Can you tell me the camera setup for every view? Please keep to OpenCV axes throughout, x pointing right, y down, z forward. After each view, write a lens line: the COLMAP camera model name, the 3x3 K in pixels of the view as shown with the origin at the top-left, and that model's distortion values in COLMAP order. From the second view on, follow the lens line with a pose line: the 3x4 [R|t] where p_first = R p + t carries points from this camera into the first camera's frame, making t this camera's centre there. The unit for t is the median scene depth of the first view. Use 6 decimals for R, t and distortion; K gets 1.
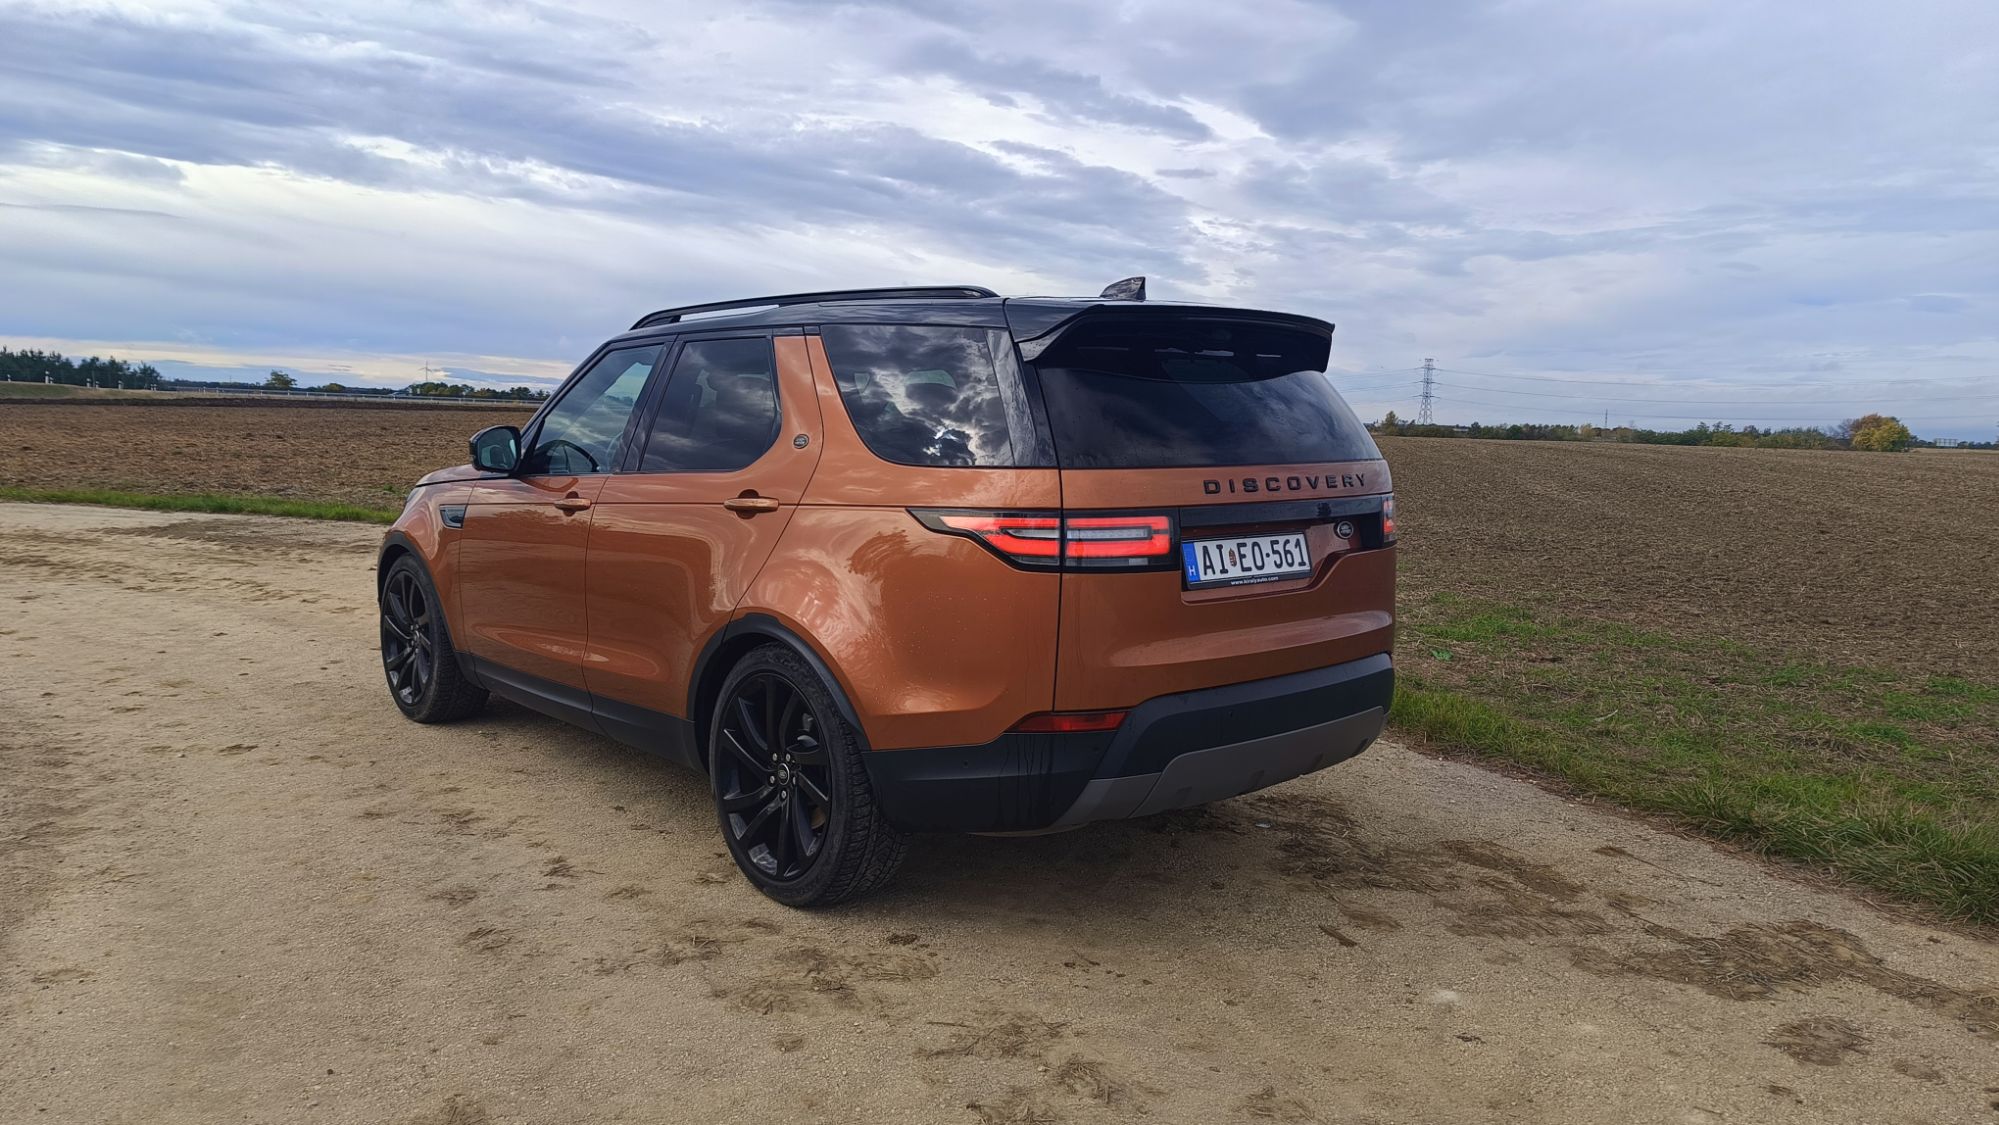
lens RADIAL K [[1352.3, 0, 999.5], [0, 1352.3, 562.5], [0, 0, 1]] dist [0.057654, -0.073199]
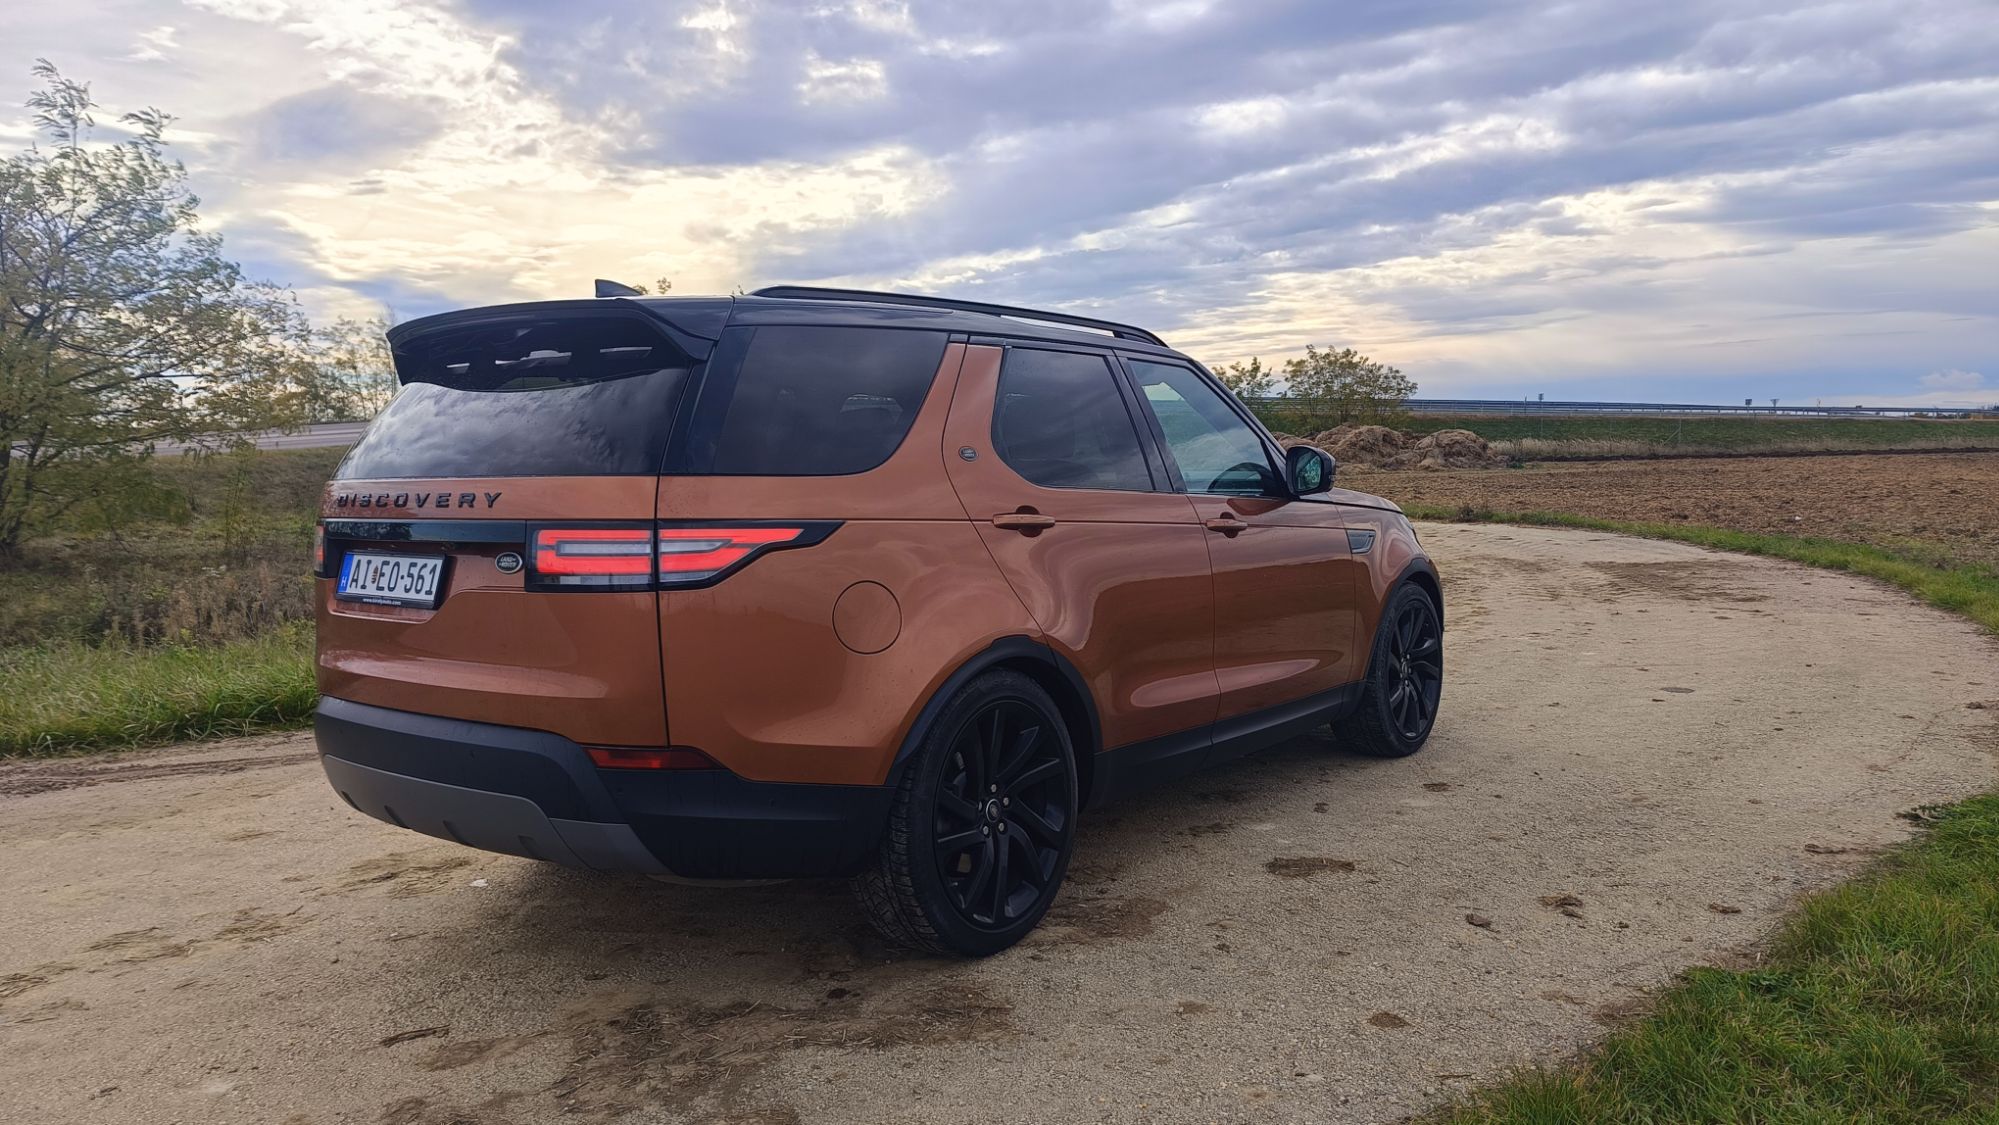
lens RADIAL K [[1358.0, 0, 994.9], [0, 1358.0, 561.6], [0, 0, 1]] dist [0.068407, -0.077783]
pose [[0.165451, 0.051966, -0.984848, 1.191890], [-0.086607, 0.995518, 0.037979, -0.087119], [0.982408, 0.079011, 0.169210, 1.243946]]
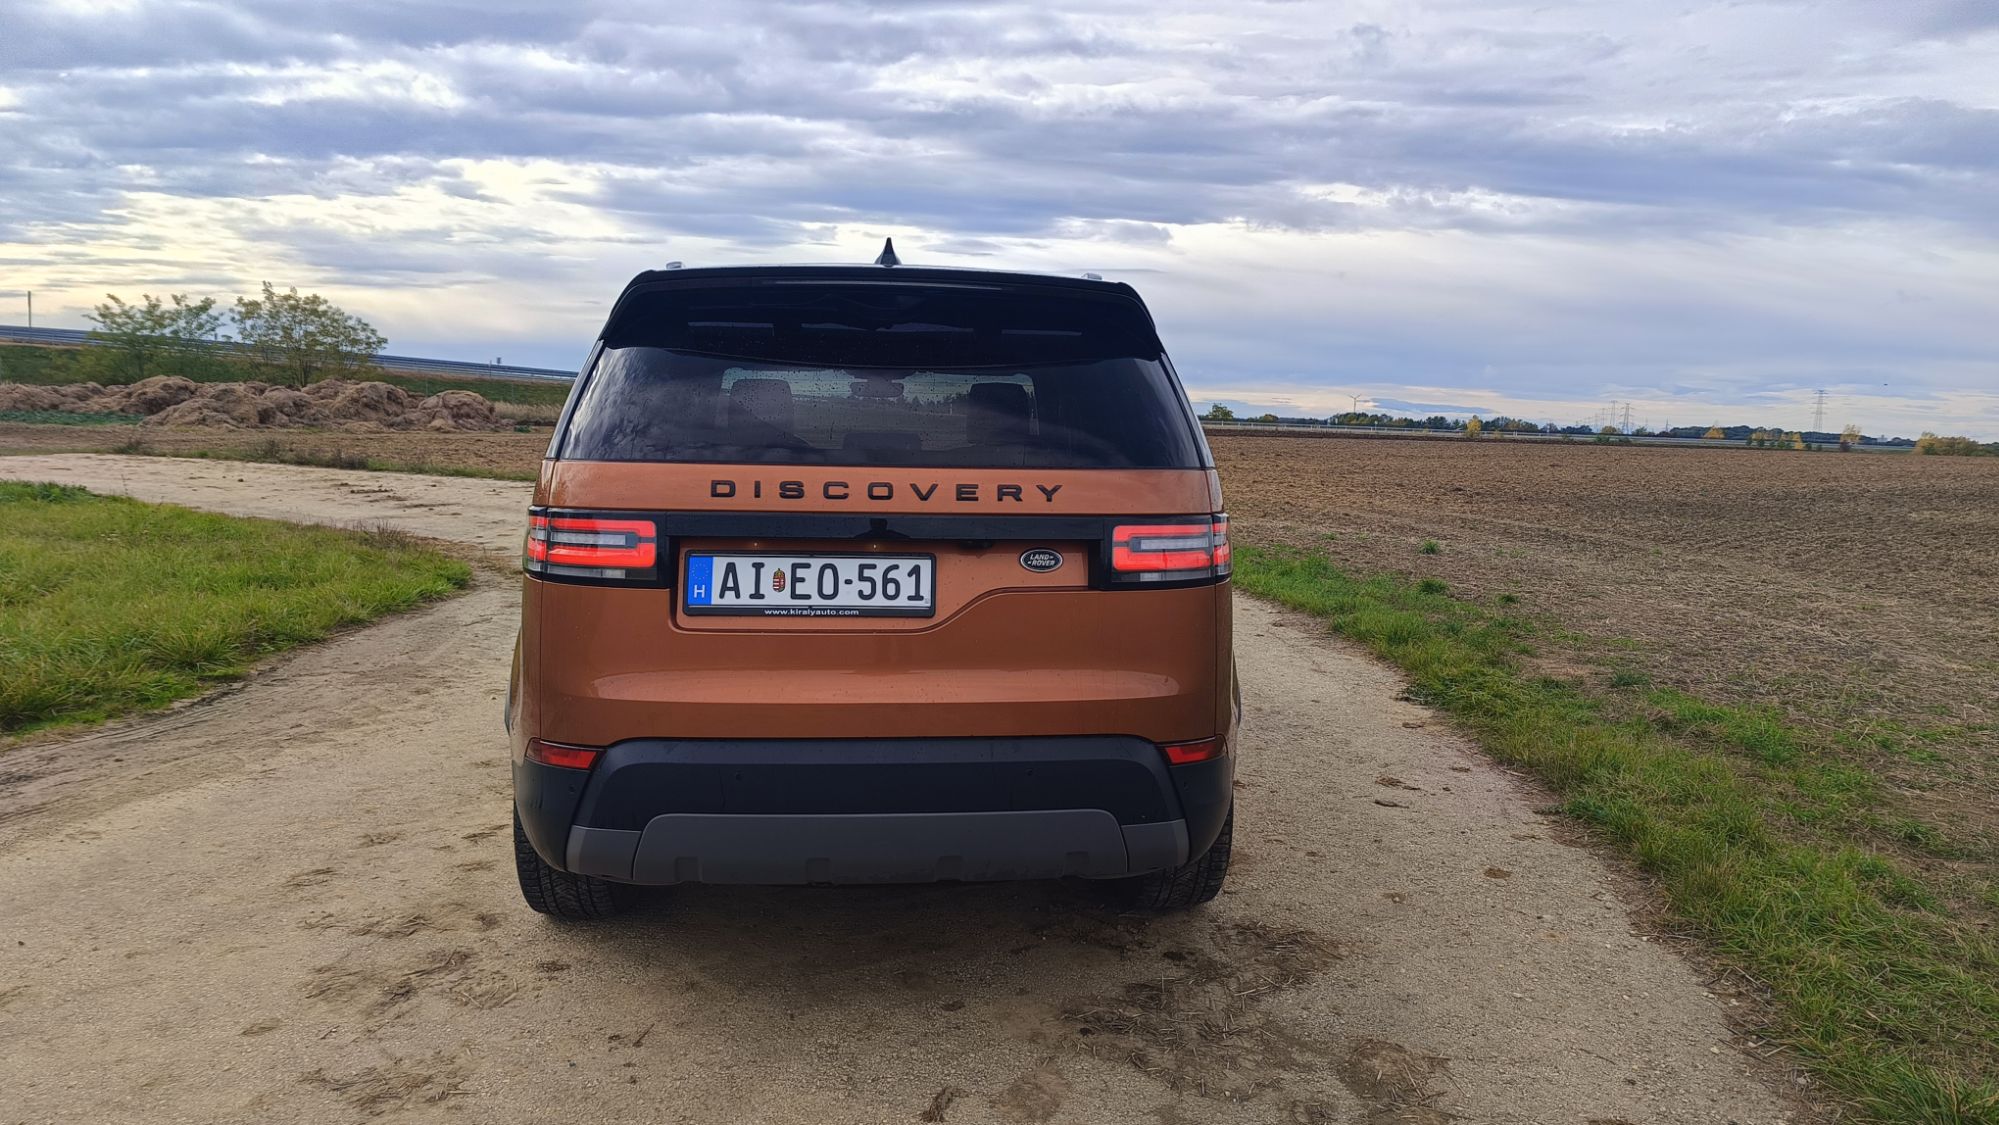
lens RADIAL K [[1358.0, 0, 994.9], [0, 1358.0, 561.6], [0, 0, 1]] dist [0.068407, -0.077783]
pose [[0.795932, 0.060016, -0.602404, 0.737670], [-0.073395, 0.997300, 0.002383, -0.025199], [0.600921, 0.042317, 0.798187, 0.429493]]
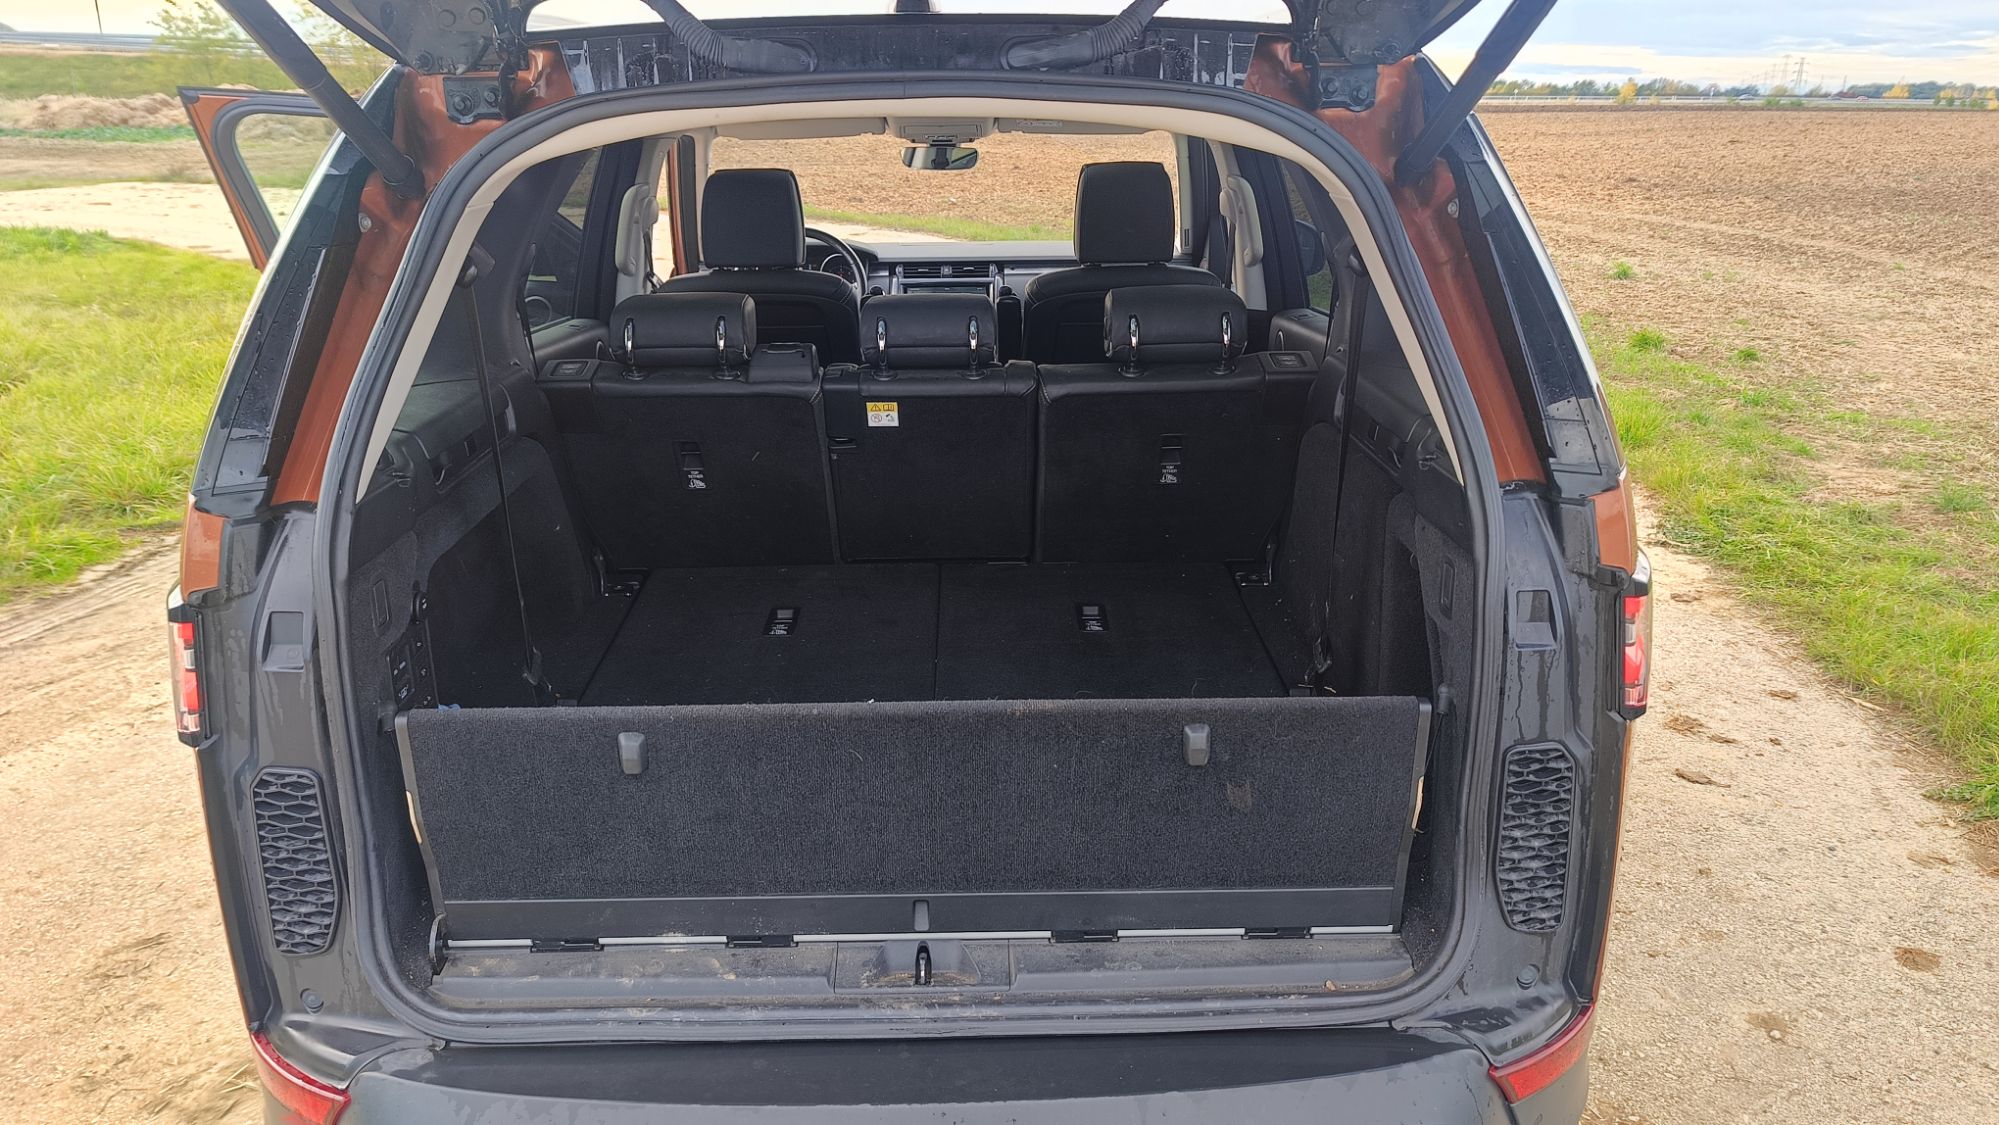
lens RADIAL K [[1366.6, 0, 981.5], [0, 1366.6, 562.0], [0, 0, 1]] dist [0.074795, -0.083954]
pose [[0.745598, 0.187102, -0.639591, 0.445156], [-0.052871, 0.973359, 0.223106, -0.142093], [0.664295, -0.132532, 0.735627, 0.778230]]
